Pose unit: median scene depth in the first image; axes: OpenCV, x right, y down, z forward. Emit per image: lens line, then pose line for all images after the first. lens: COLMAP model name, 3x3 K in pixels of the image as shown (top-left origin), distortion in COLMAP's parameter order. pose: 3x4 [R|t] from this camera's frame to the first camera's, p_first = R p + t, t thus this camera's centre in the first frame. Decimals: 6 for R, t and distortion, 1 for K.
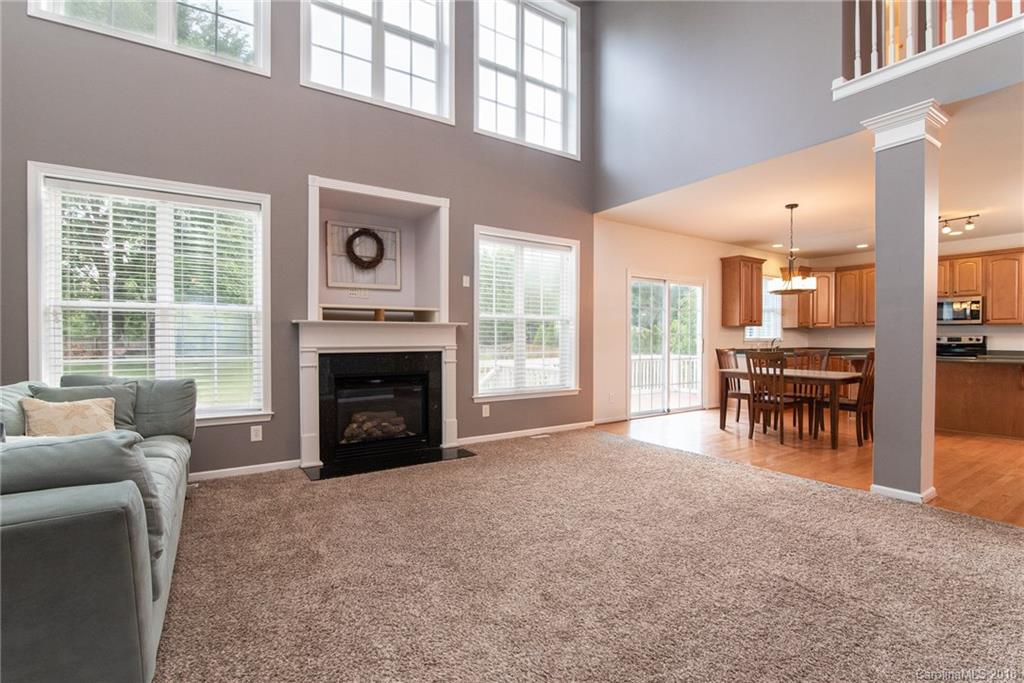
lens RADIAL K [[474.3, 0, 511.3], [0, 474.3, 344.3], [0, 0, 1]] dist [-0.000847, -0.000029]
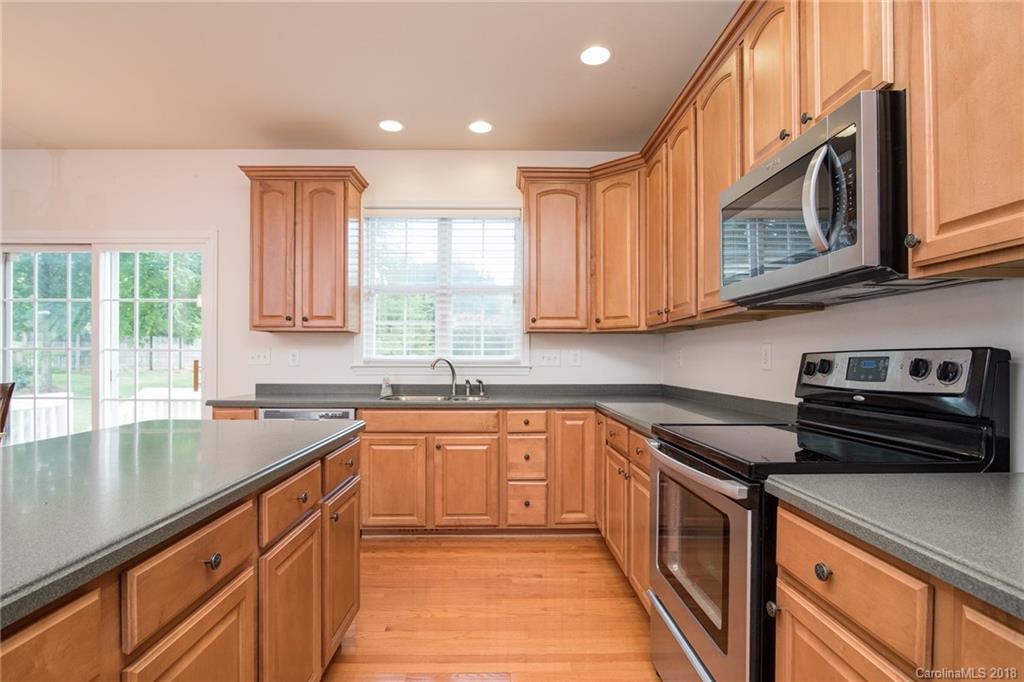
lens RADIAL K [[500.6, 0, 511.9], [0, 500.6, 357.1], [0, 0, 1]] dist [-0.000216, -0.000005]
pose [[0.839997, -0.001020, -0.542591, 0.943331], [-0.008052, 0.999865, -0.014344, -0.010853], [0.542532, 0.016418, 0.839875, 0.764852]]
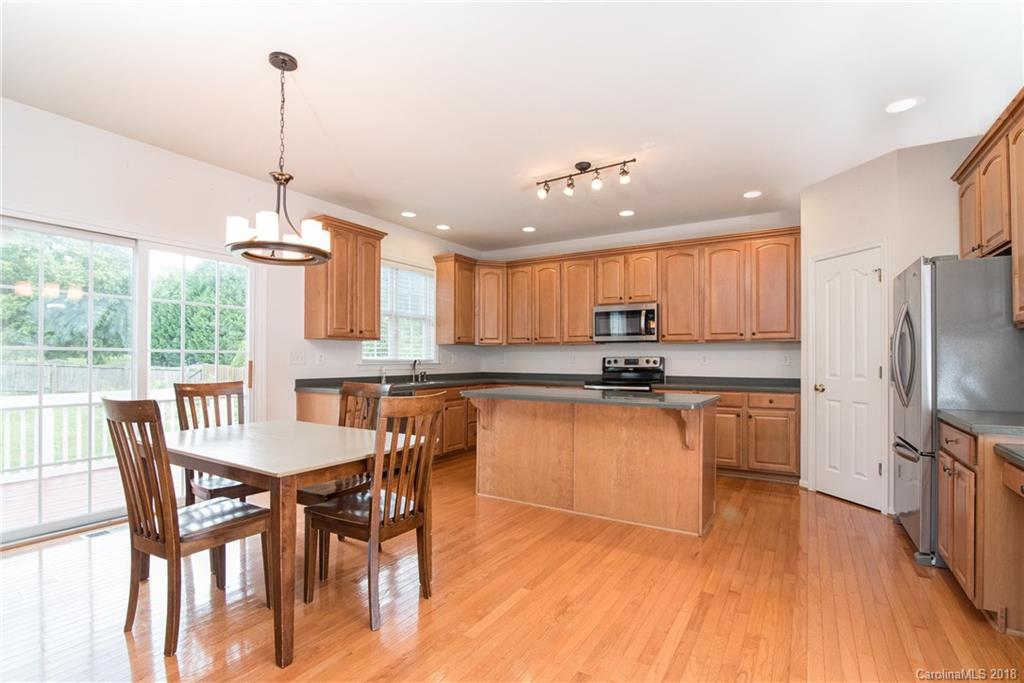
lens RADIAL K [[483.1, 0, 494.8], [0, 483.1, 355.1], [0, 0, 1]] dist [-0.003520, -0.000242]
pose [[0.922731, 0.004156, 0.385422, 0.452312], [0.003414, 0.999815, -0.018955, -0.007080], [-0.385429, 0.018806, 0.922546, 0.388996]]
